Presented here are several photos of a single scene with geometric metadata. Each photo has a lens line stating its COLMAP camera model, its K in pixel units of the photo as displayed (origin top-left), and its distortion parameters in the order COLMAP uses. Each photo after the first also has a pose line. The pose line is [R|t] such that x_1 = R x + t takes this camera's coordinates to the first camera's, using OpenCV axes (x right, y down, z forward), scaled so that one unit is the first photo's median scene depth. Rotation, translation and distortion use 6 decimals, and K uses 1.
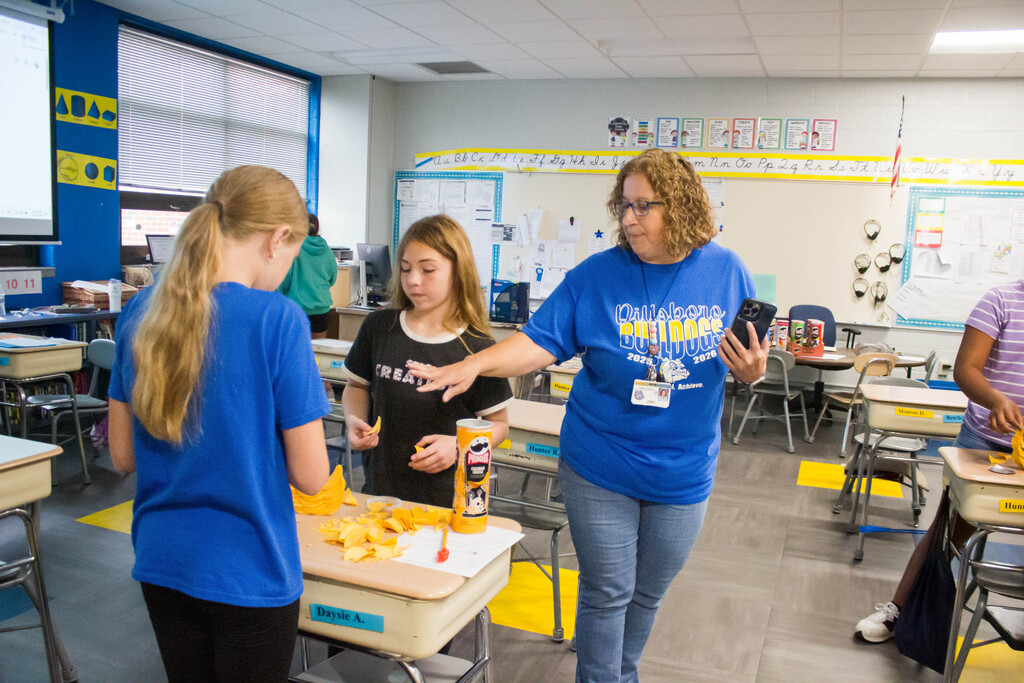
lens RADIAL K [[827.2, 0, 510.4], [0, 827.2, 345.5], [0, 0, 1]] dist [-0.099937, 0.038199]
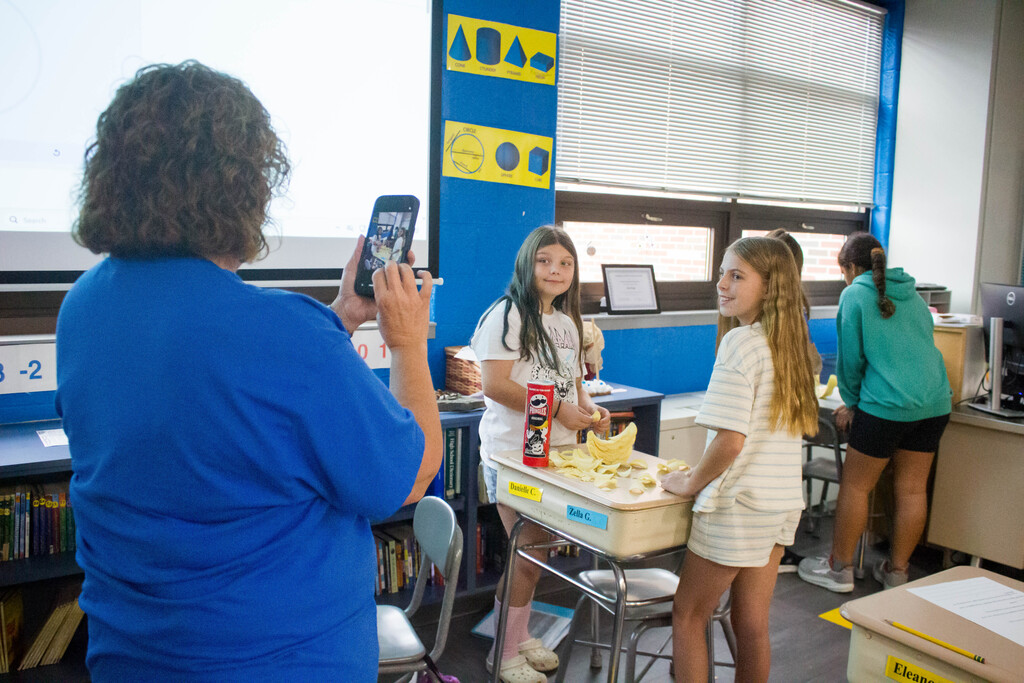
lens RADIAL K [[827.2, 0, 507.0], [0, 827.2, 345.3], [0, 0, 1]] dist [-0.099937, 0.038199]
pose [[0.815384, 0.053440, -0.576449, -0.165021], [-0.066659, 0.997774, -0.001790, -0.076985], [0.575070, 0.039885, 0.817131, 0.502289]]
